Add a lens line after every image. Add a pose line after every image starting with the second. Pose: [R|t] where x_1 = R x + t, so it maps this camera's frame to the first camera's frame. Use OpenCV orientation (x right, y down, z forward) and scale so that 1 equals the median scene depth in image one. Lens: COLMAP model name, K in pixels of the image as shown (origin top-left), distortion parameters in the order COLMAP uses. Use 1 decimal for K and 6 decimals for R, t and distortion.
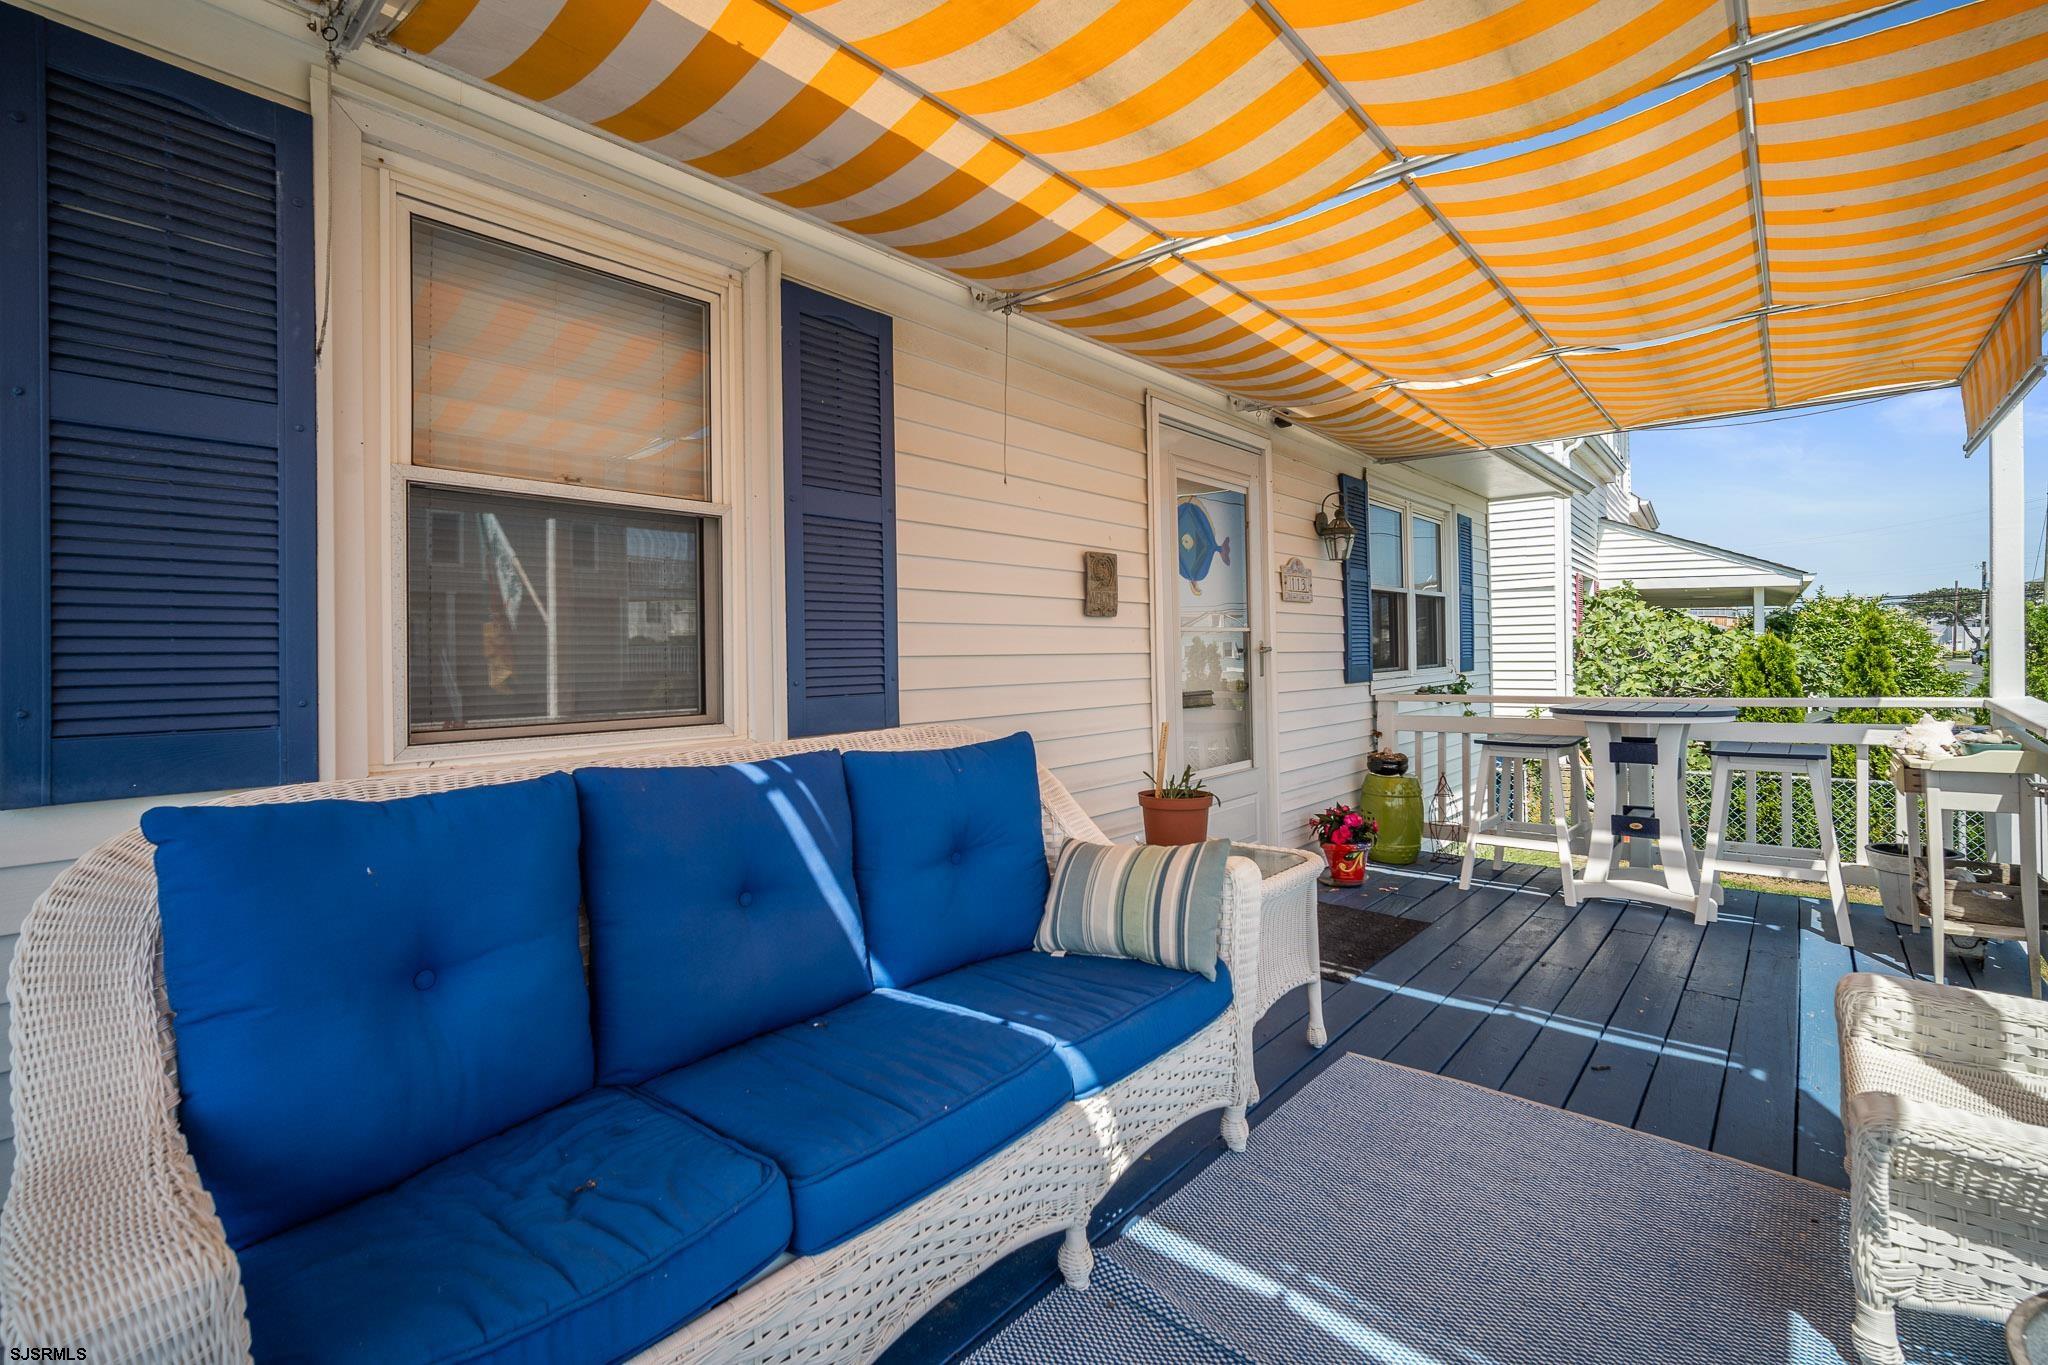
lens RADIAL K [[901.7, 0, 1020.4], [0, 901.7, 659.5], [0, 0, 1]] dist [-0.013372, 0.000864]
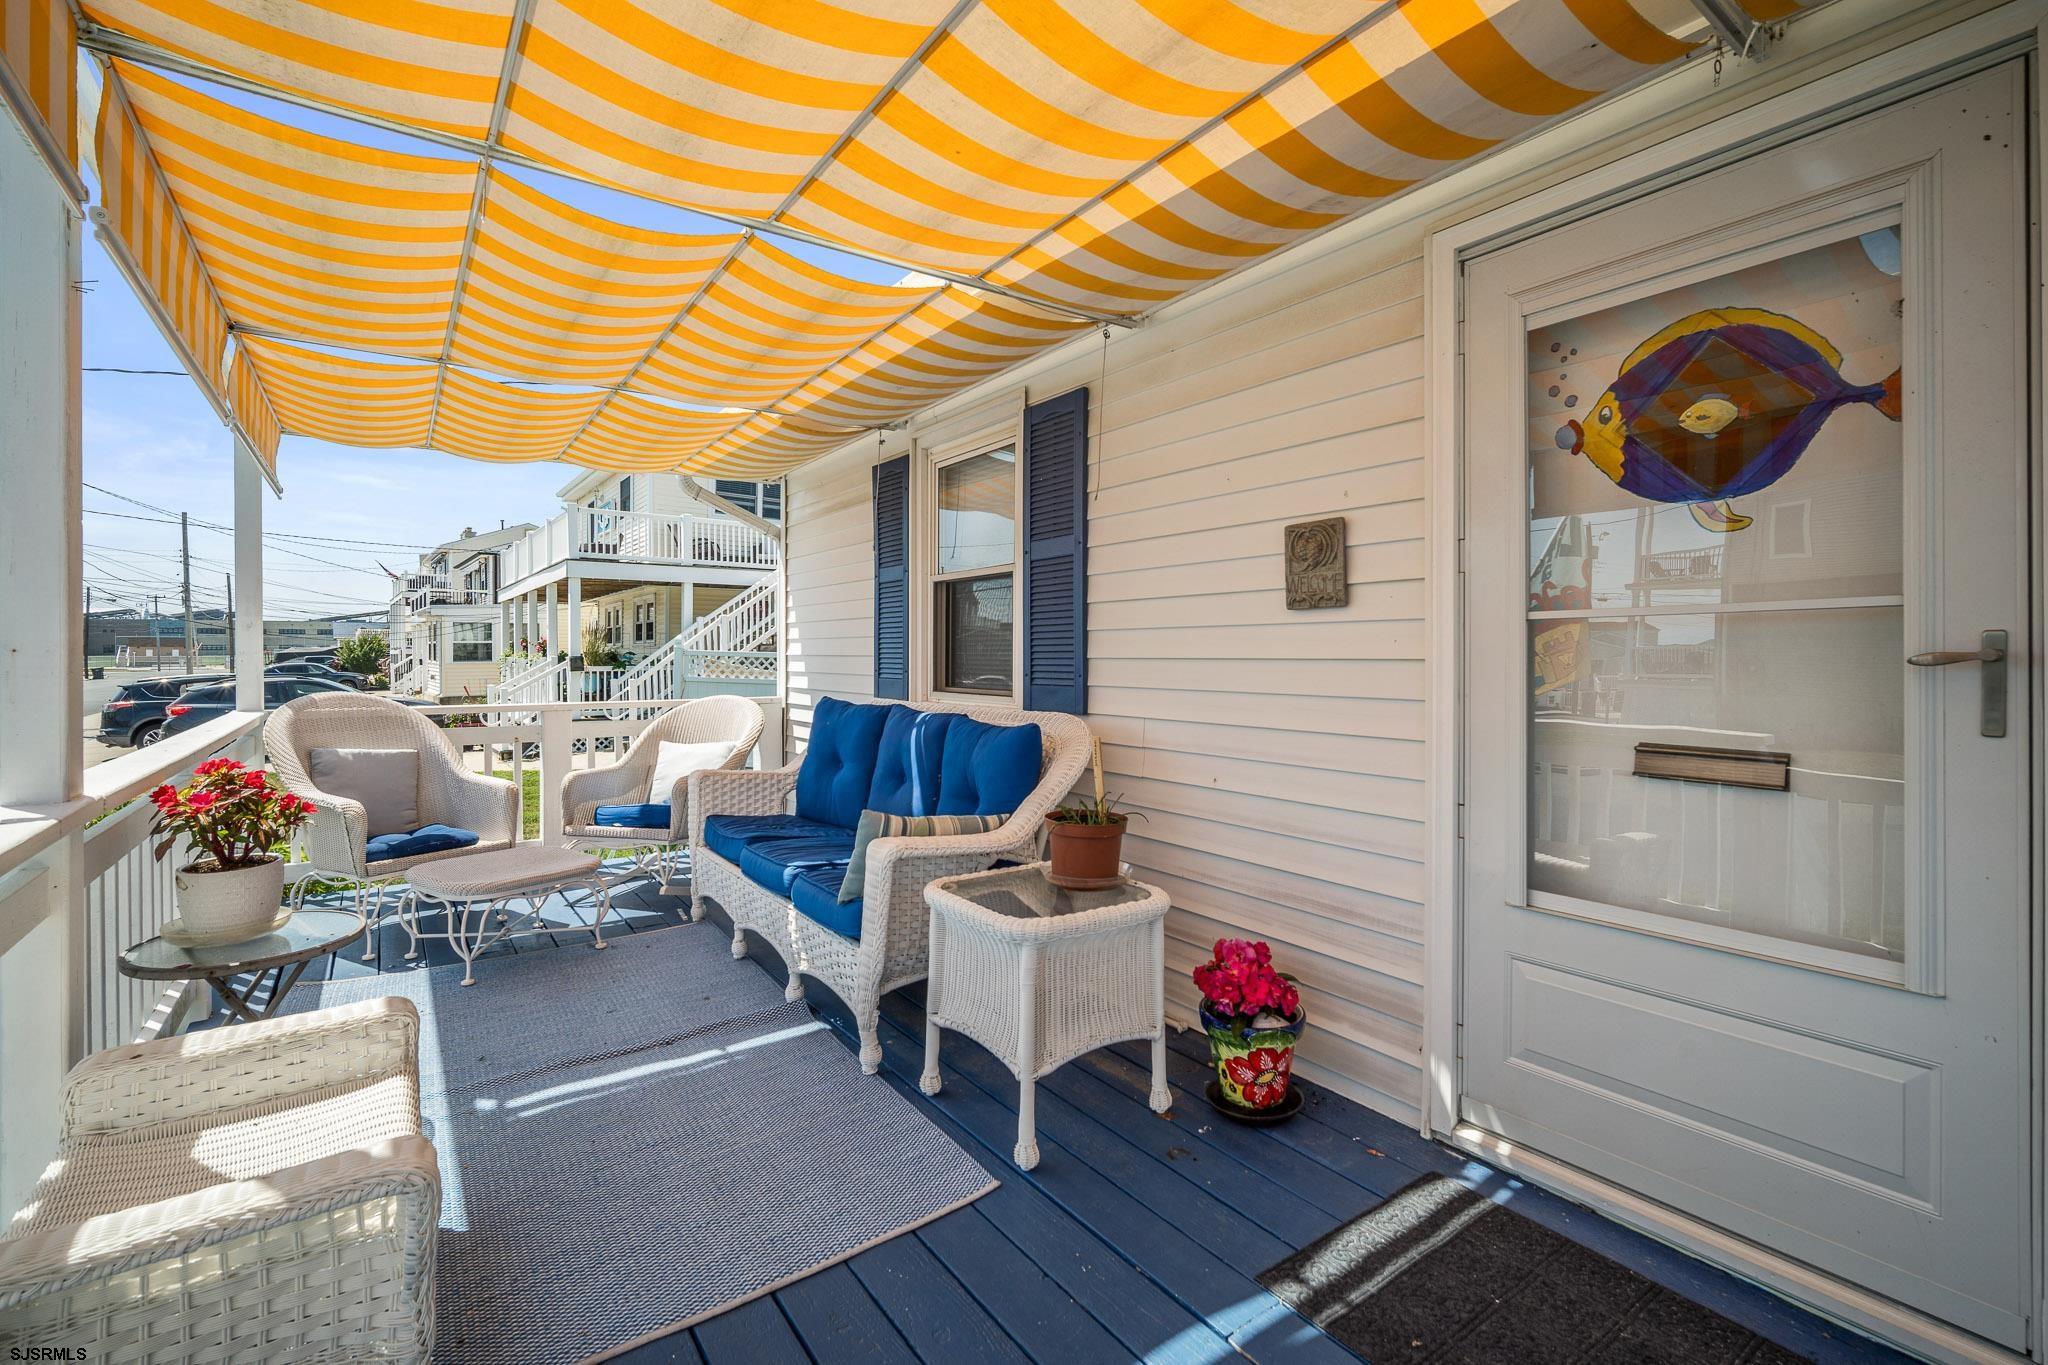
lens RADIAL K [[917.6, 0, 1024.8], [0, 917.6, 672.8], [0, 0, 1]] dist [-0.018296, 0.006449]
pose [[-0.233349, 0.030001, -0.971930, 0.896287], [-0.003434, 0.999492, 0.031677, -0.018564], [0.972387, 0.010730, -0.233127, 0.972021]]
